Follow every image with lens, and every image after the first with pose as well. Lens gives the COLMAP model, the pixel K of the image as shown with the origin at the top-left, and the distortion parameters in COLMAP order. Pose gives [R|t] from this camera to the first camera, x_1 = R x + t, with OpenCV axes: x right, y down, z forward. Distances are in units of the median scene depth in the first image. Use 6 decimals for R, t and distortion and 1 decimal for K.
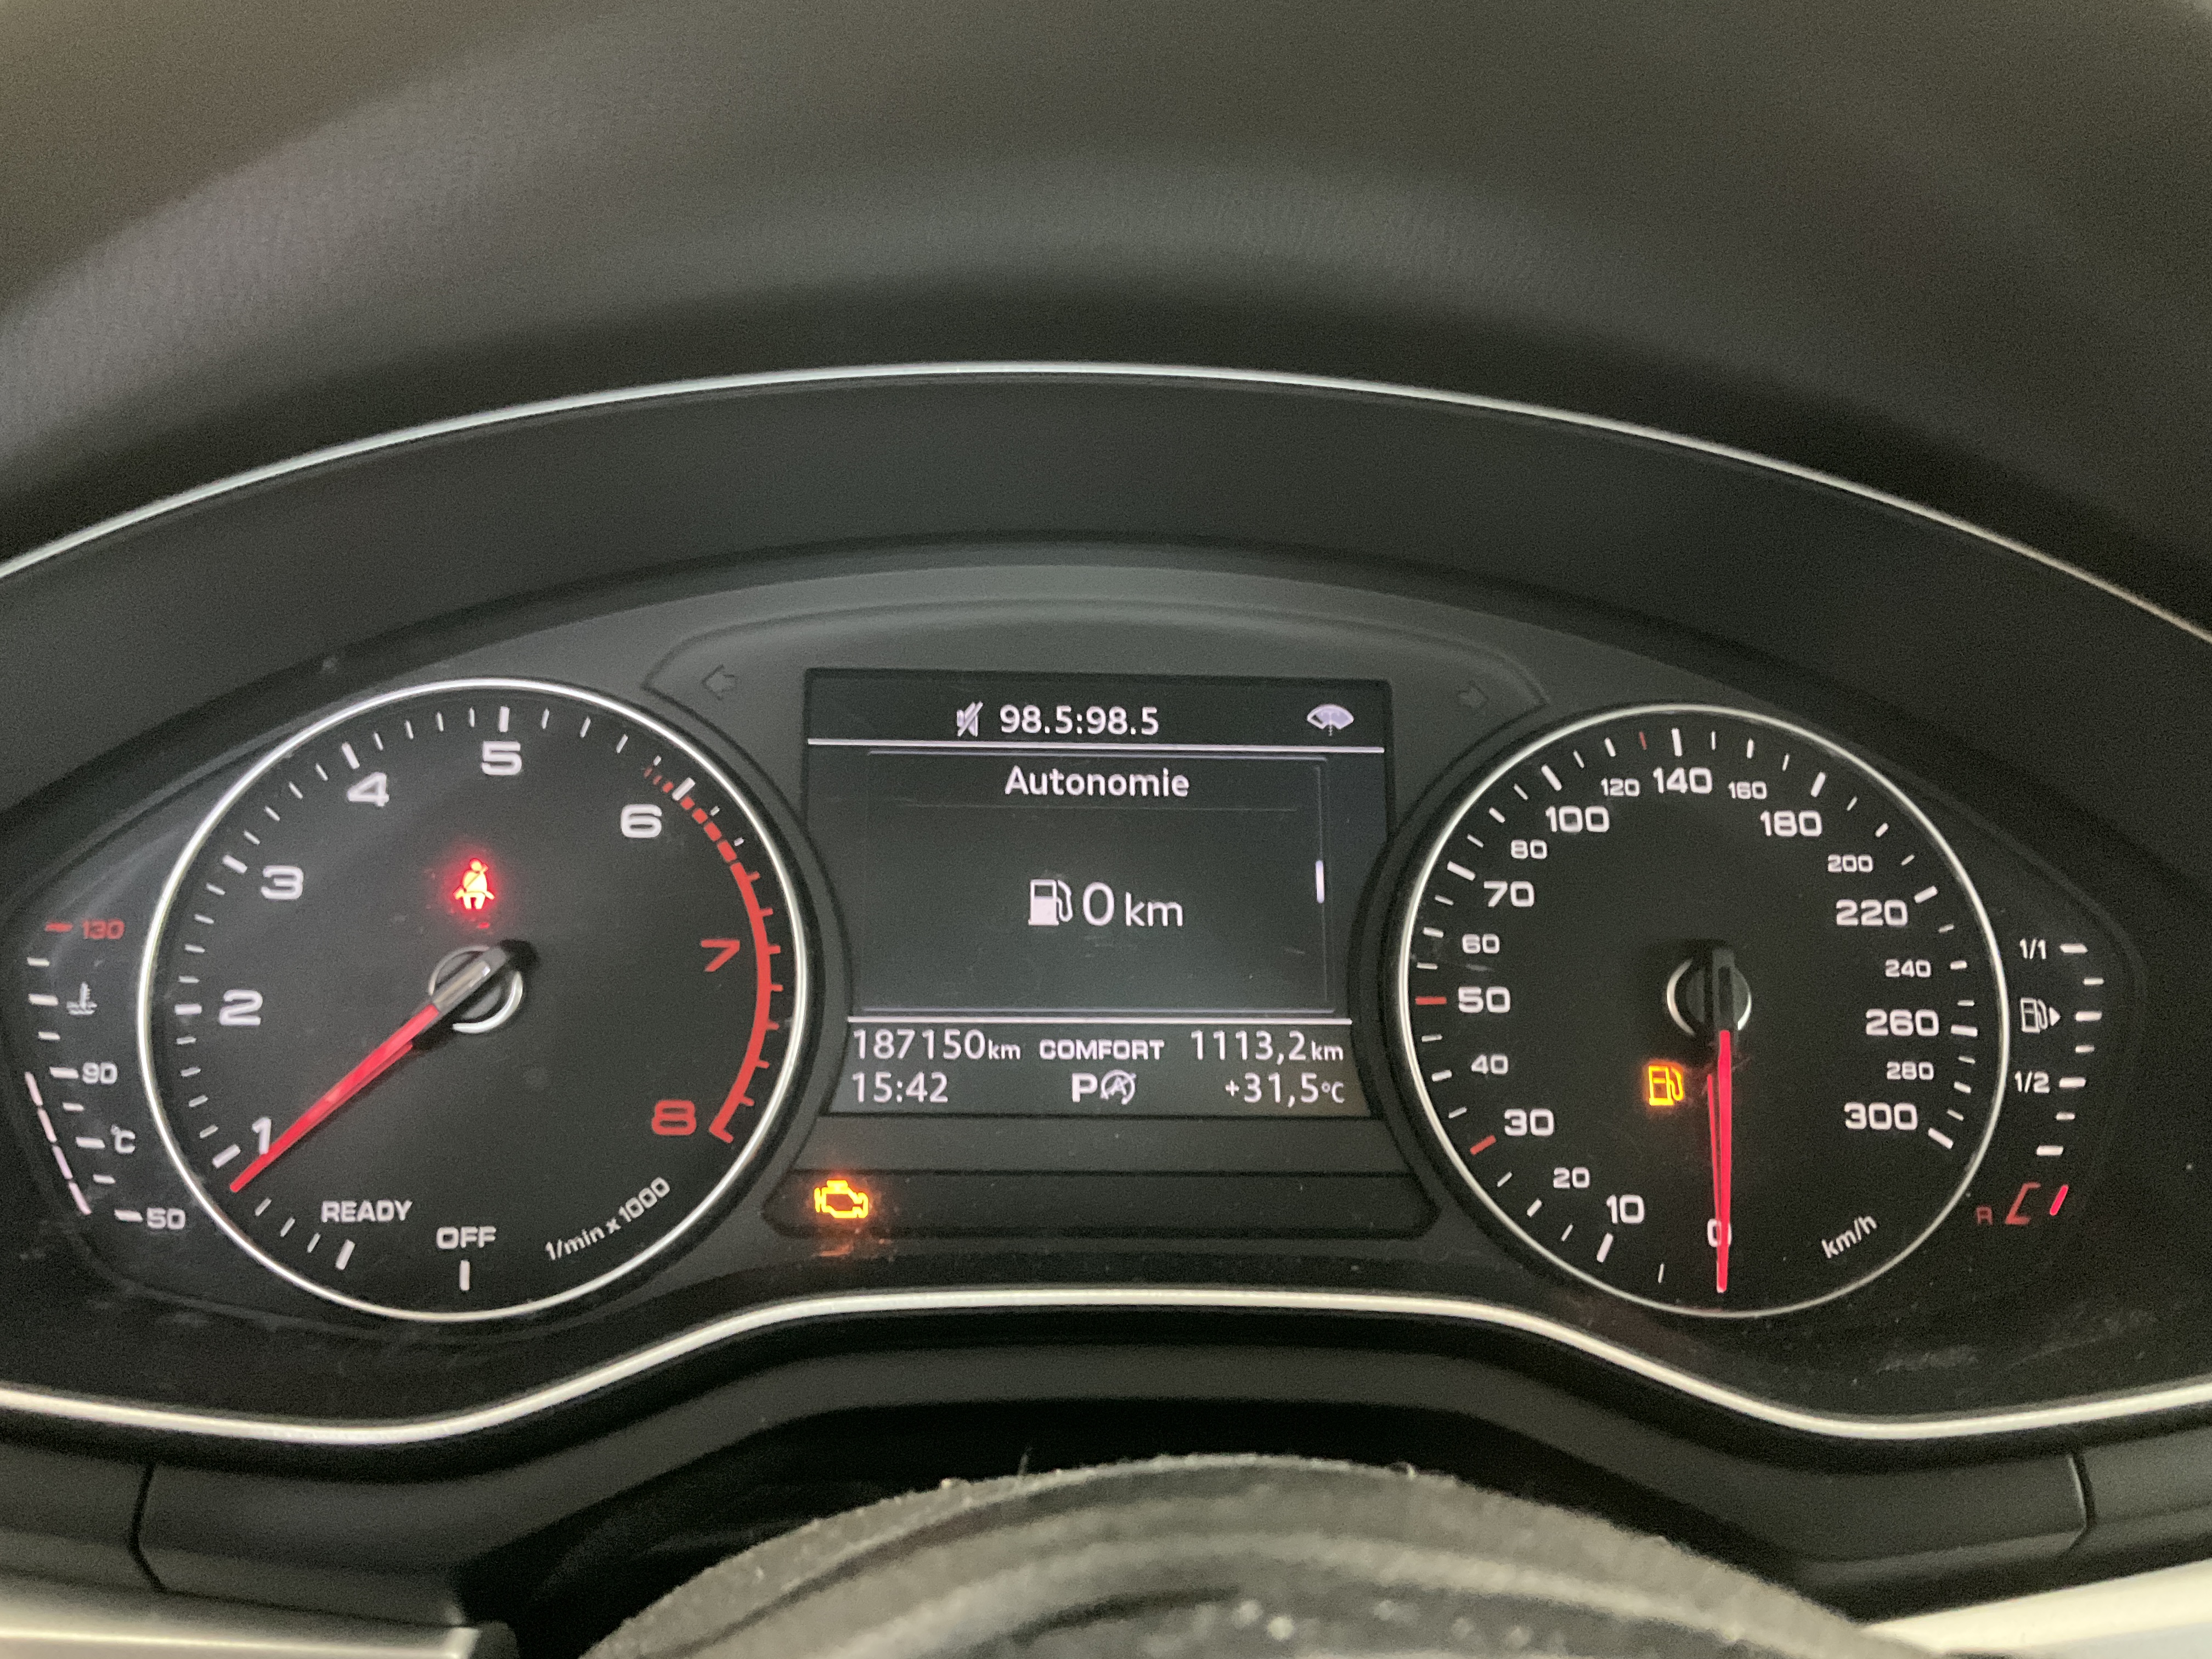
lens RADIAL K [[1915.0, 0, 1106.3], [0, 1915.0, 833.2], [0, 0, 1]] dist [0.045195, -0.028105]
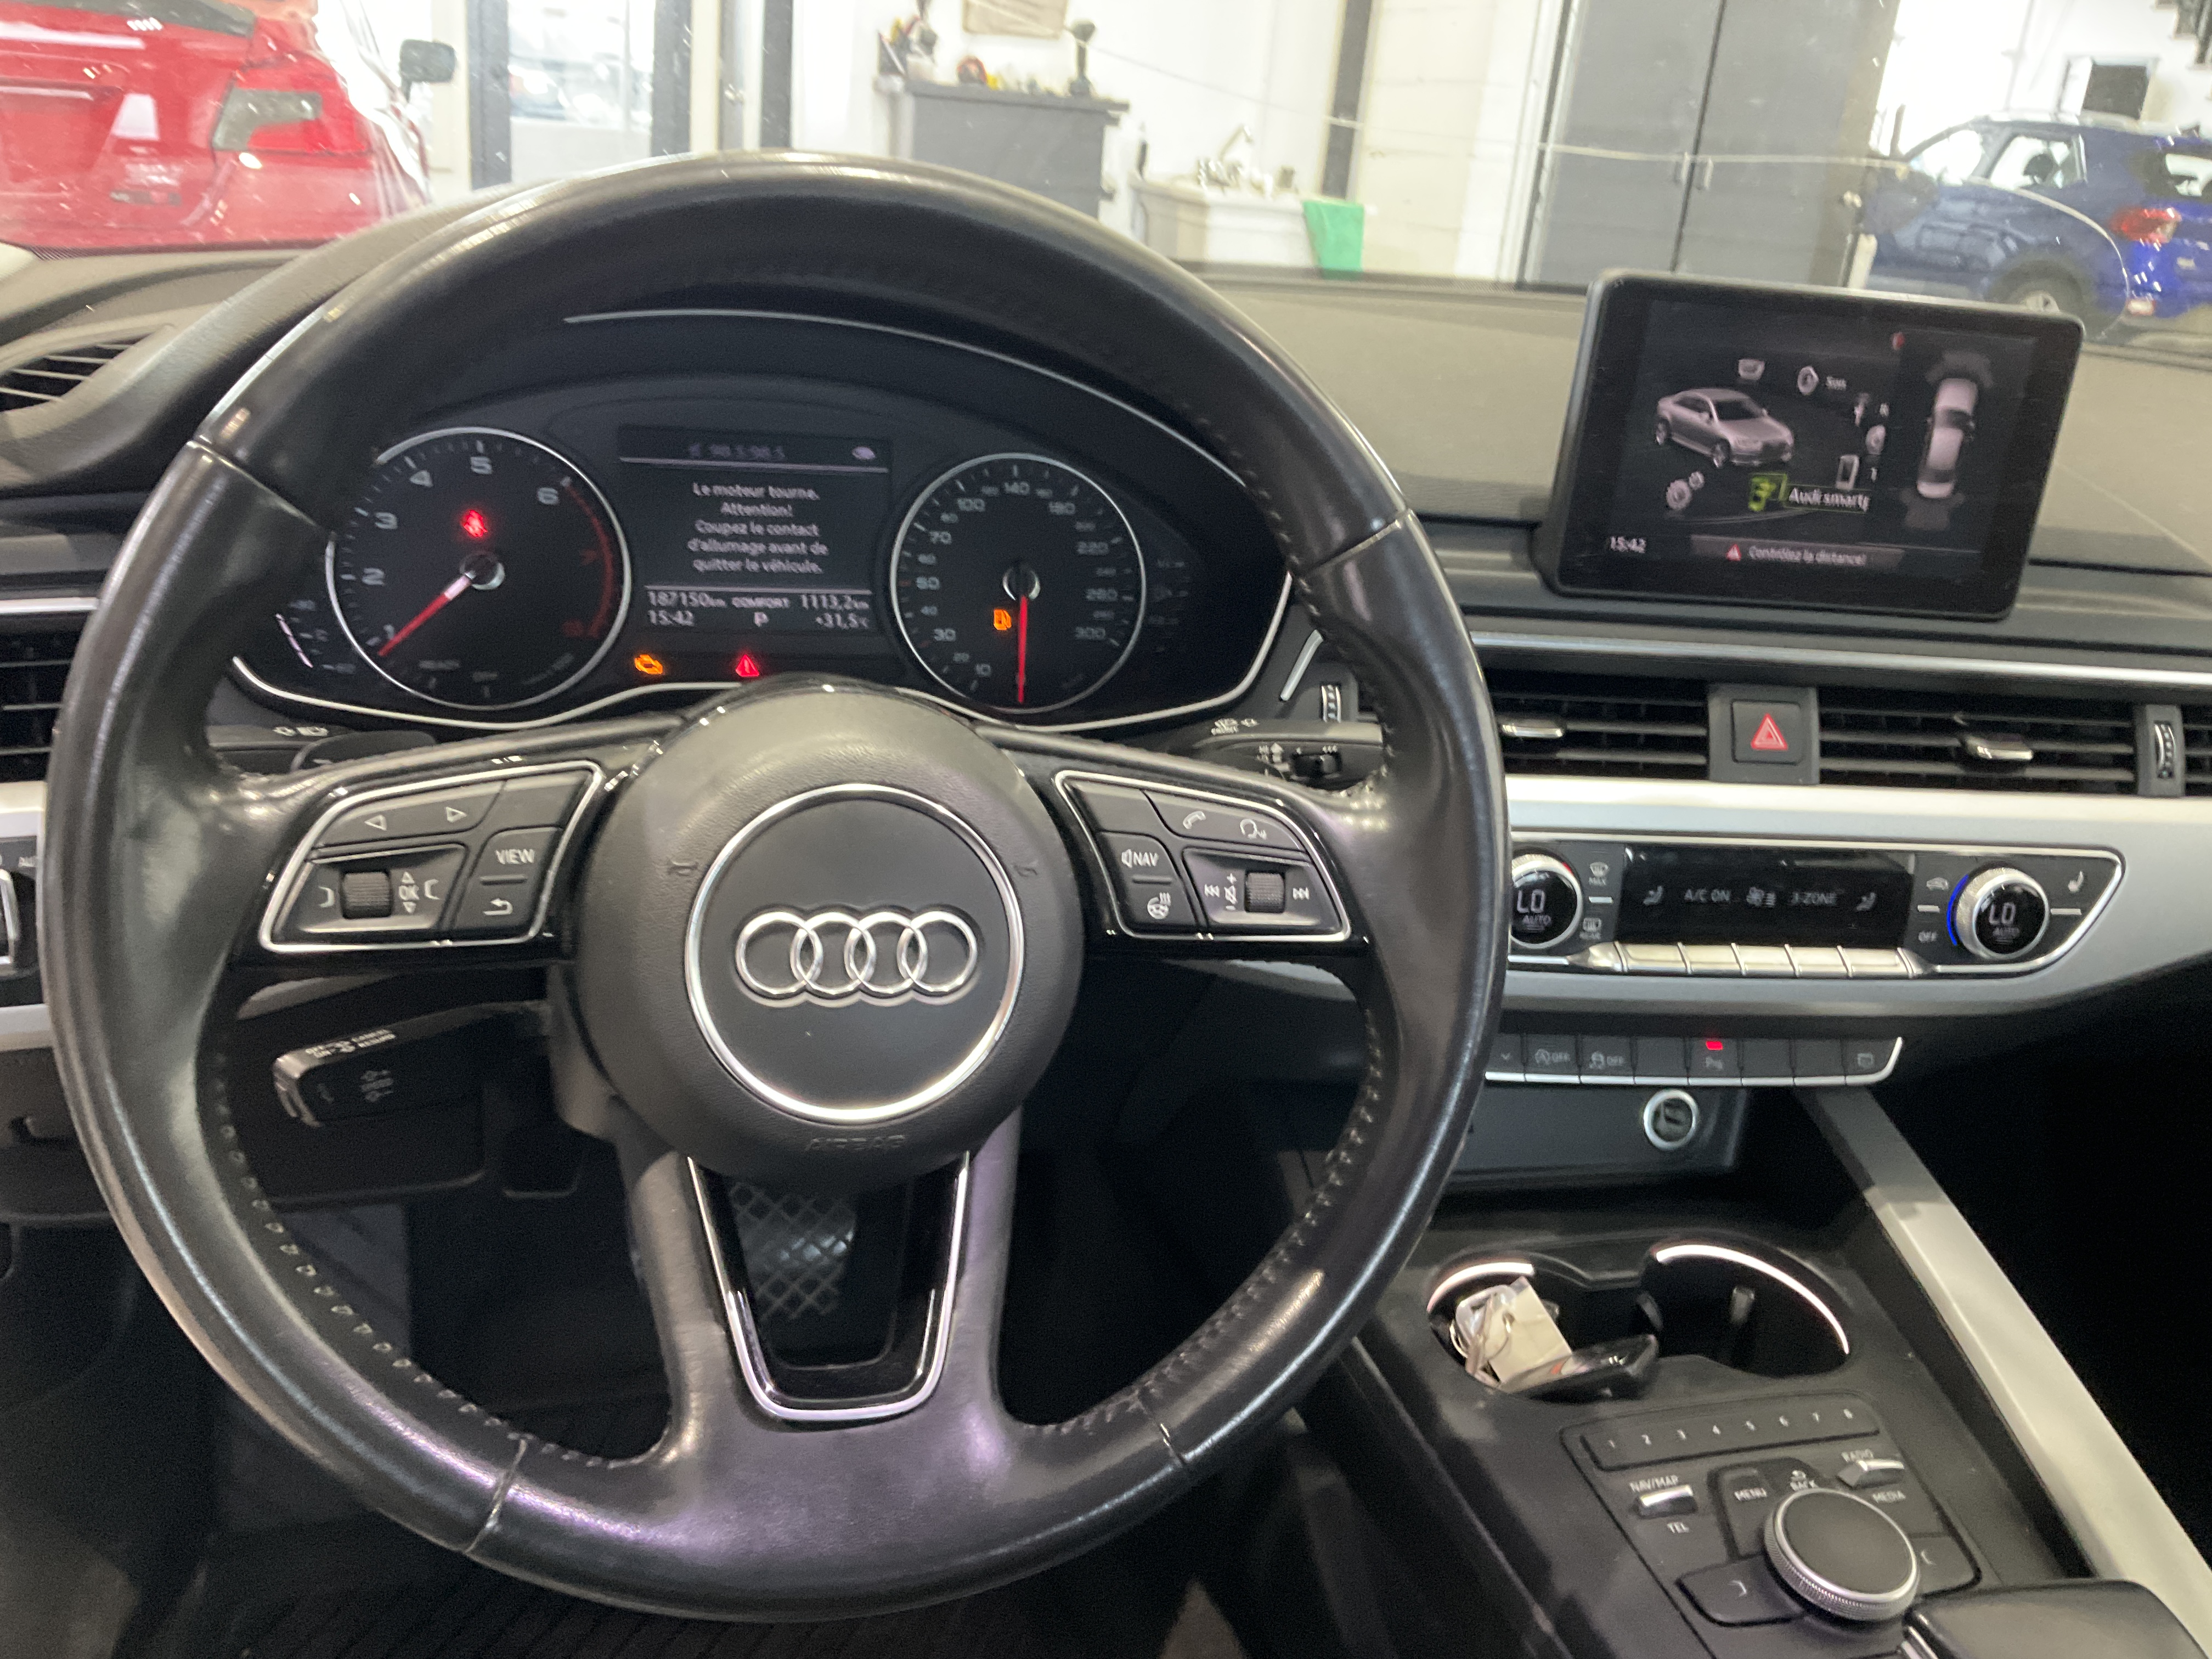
lens RADIAL K [[1915.0, 0, 1121.5], [0, 1915.0, 841.8], [0, 0, 1]] dist [0.045195, -0.028105]
pose [[0.979555, -0.014234, 0.200673, -0.044981], [-0.024879, 0.981265, 0.191048, -0.055470], [-0.199633, -0.192135, 0.960849, -1.348867]]
